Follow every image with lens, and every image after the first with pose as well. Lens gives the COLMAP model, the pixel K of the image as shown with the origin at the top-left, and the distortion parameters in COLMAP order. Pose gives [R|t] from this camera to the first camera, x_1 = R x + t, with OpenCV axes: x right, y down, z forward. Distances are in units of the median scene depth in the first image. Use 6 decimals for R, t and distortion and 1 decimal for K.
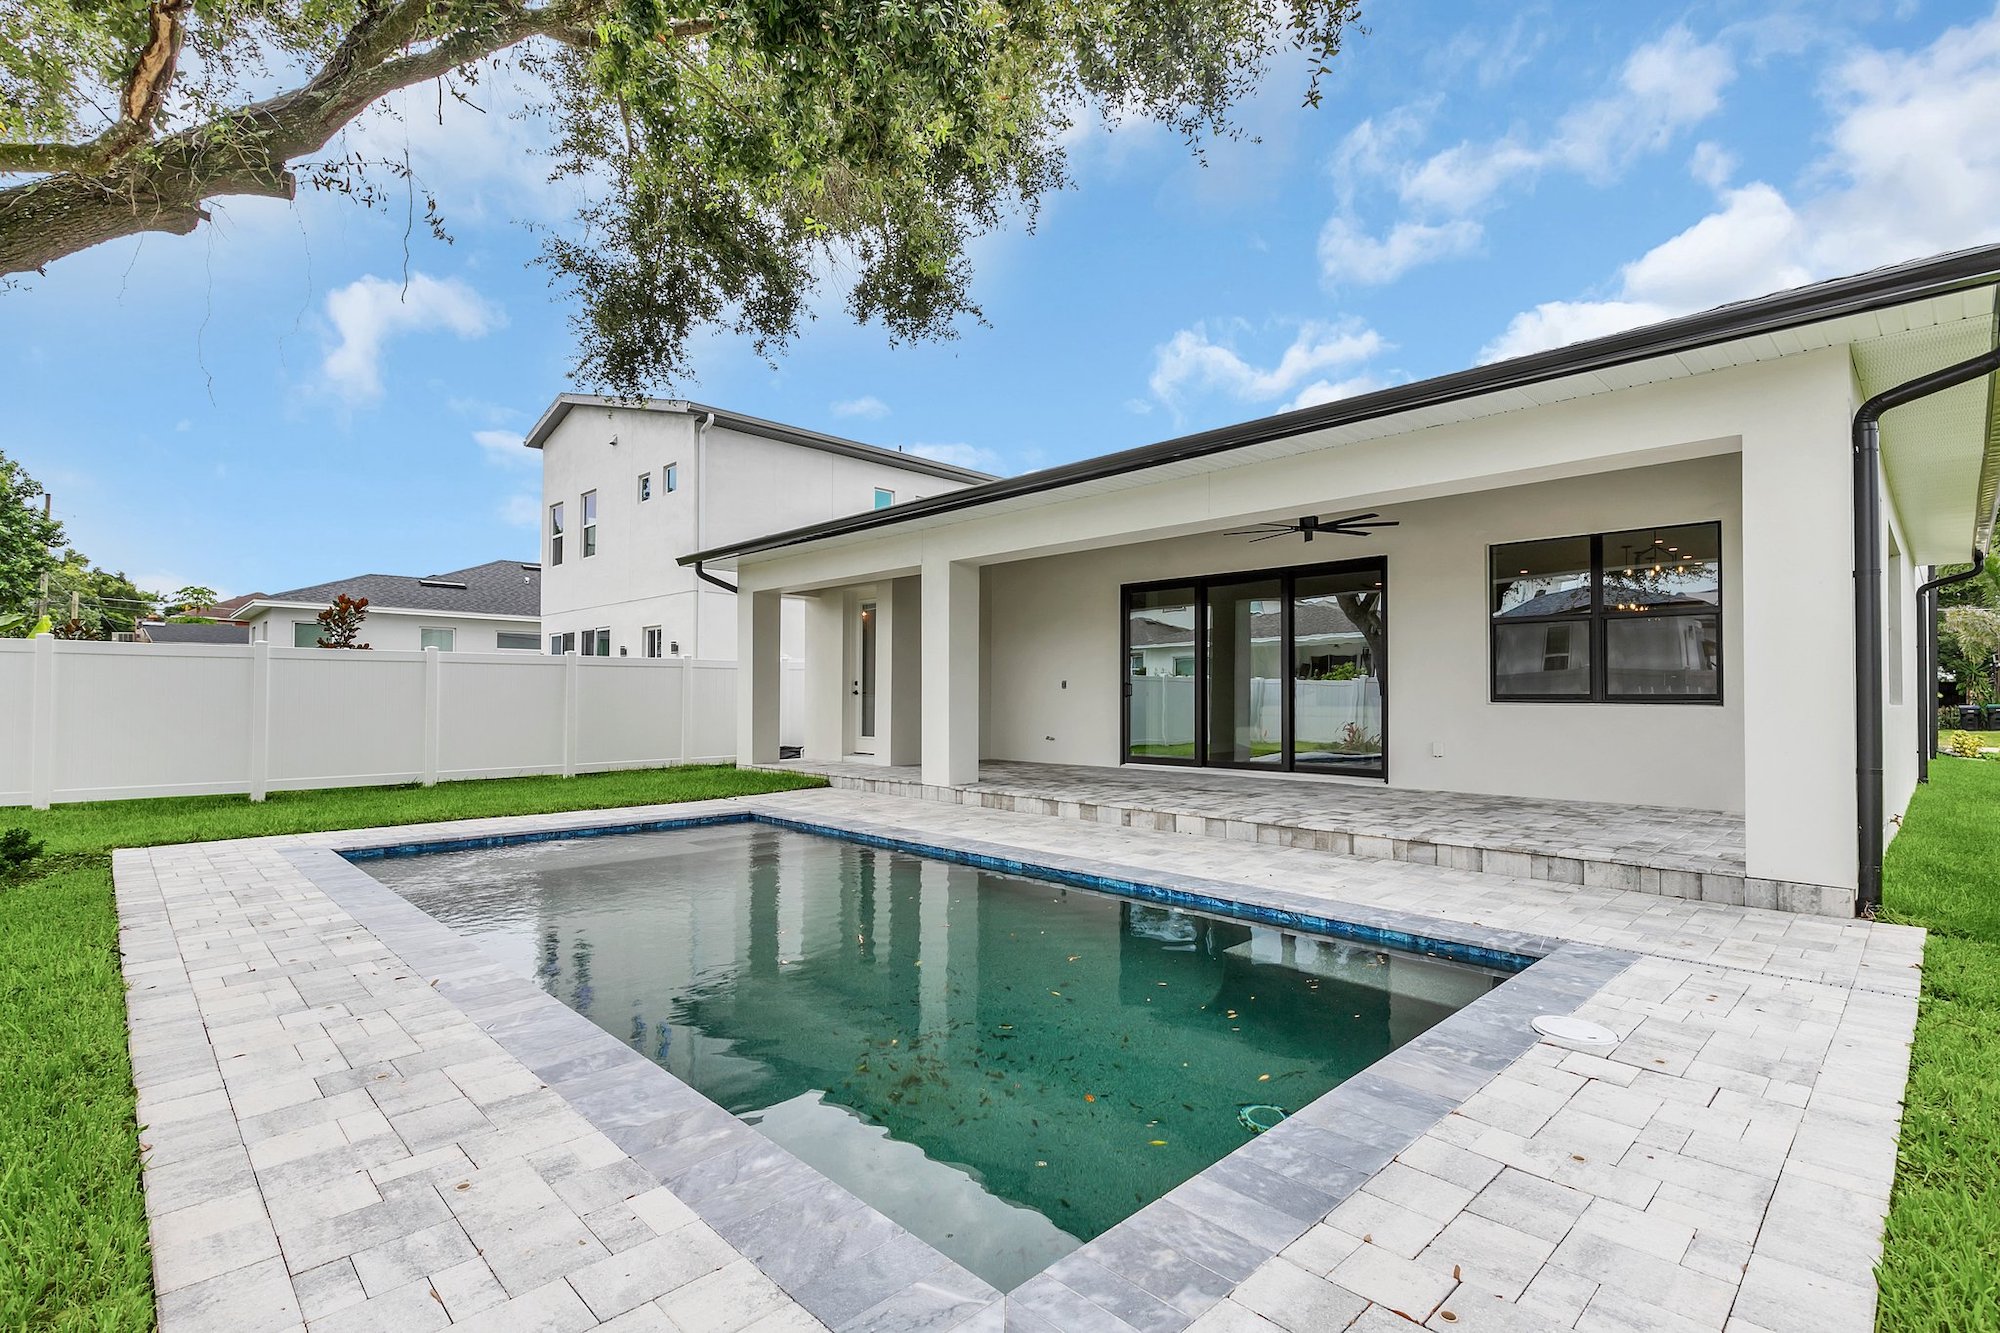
lens RADIAL K [[921.1, 0, 1012.2], [0, 921.1, 680.5], [0, 0, 1]] dist [0.011503, -0.002018]
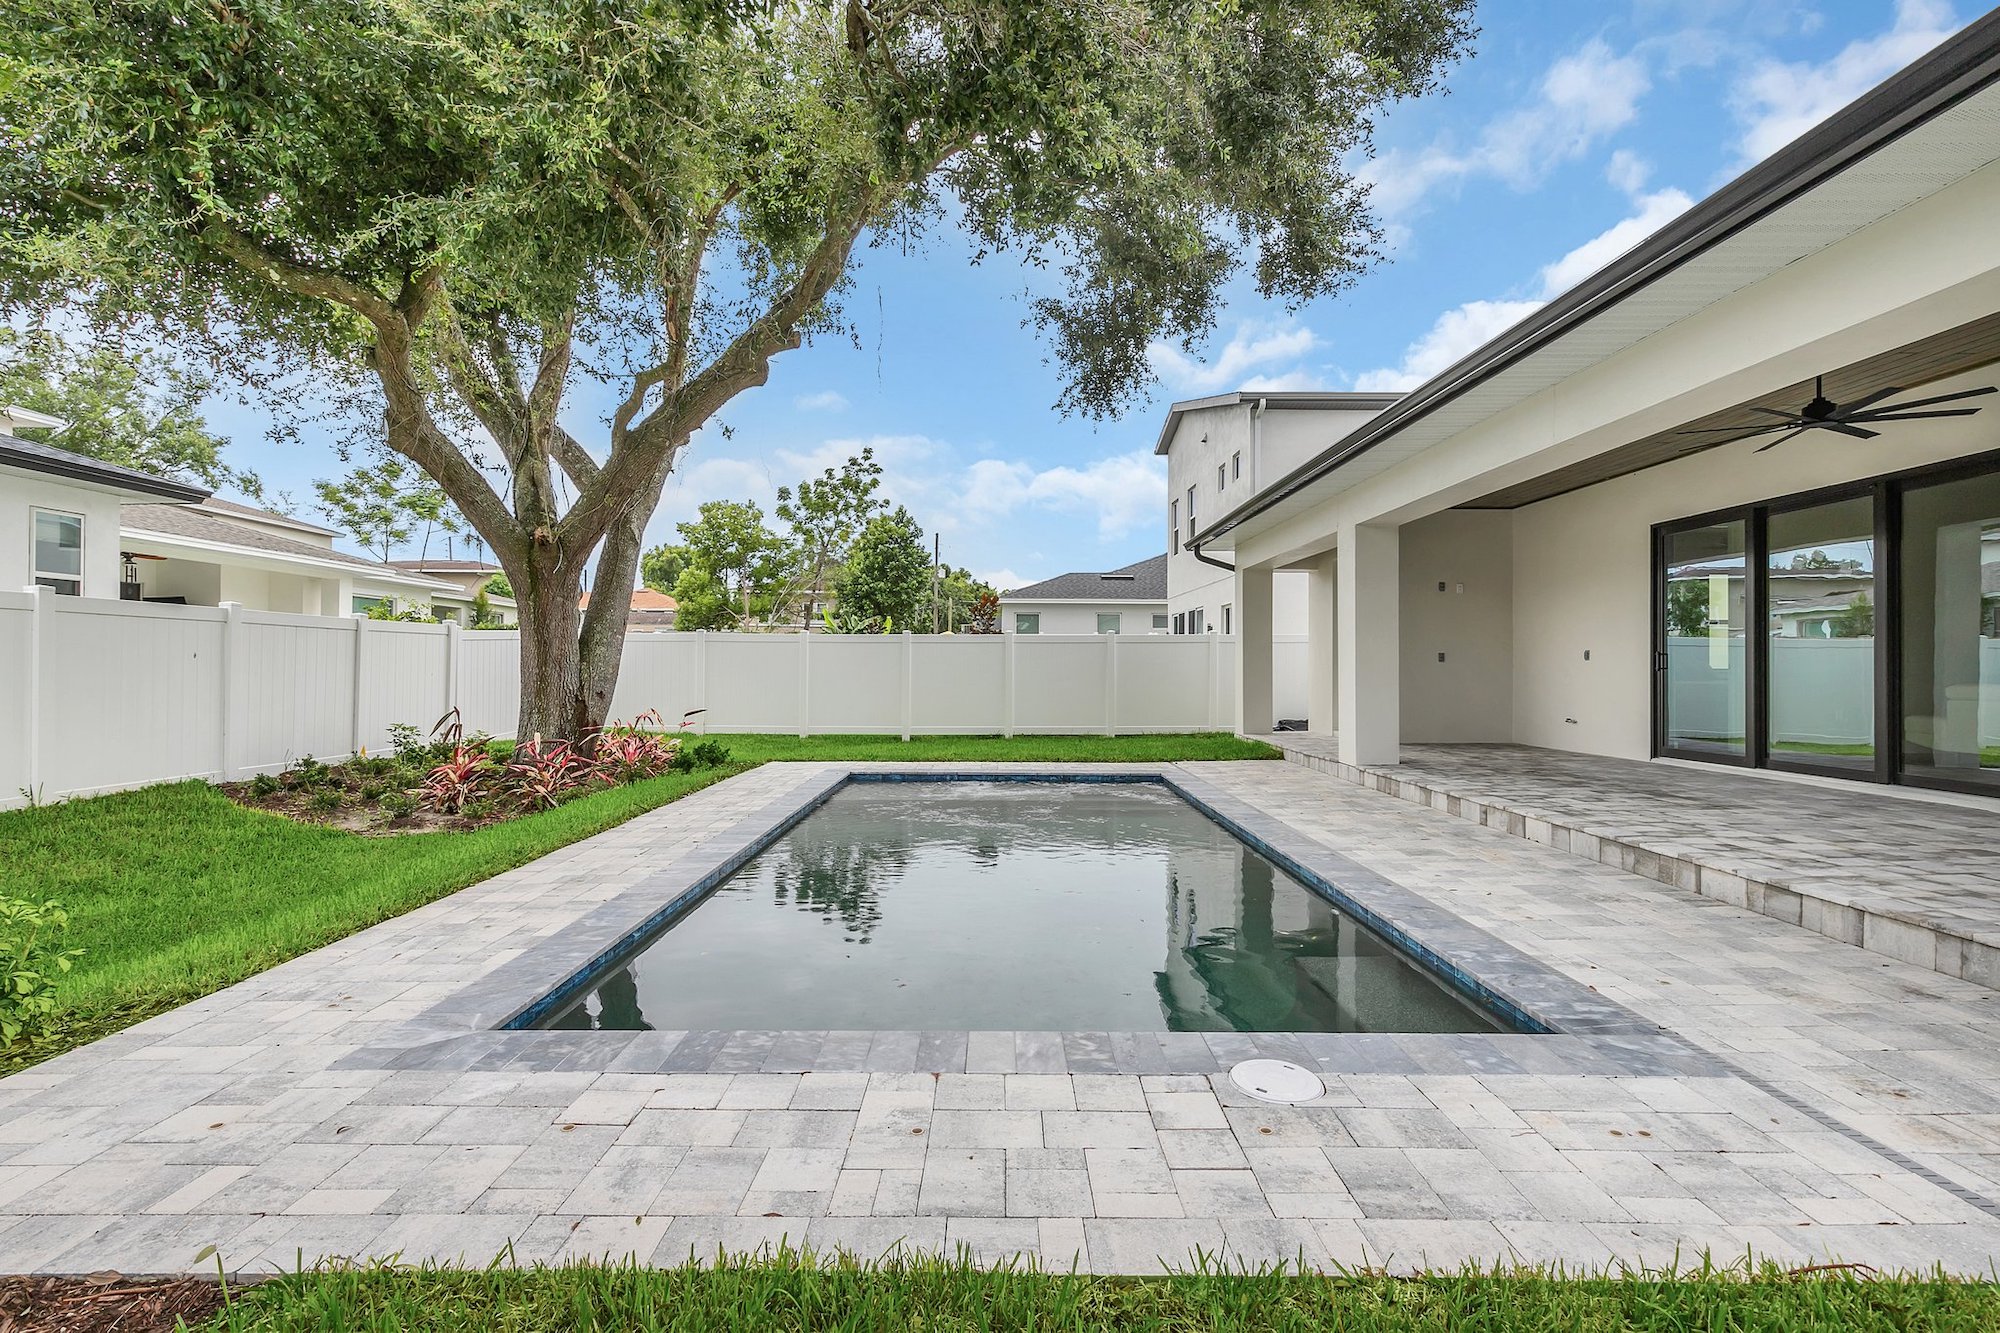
lens RADIAL K [[921.1, 0, 1014.3], [0, 921.1, 659.4], [0, 0, 1]] dist [0.011503, -0.002018]
pose [[0.717010, -0.006777, -0.697030, 0.354359], [0.011298, 0.999934, 0.001900, 0.001372], [0.696971, -0.009237, 0.717040, 0.092420]]
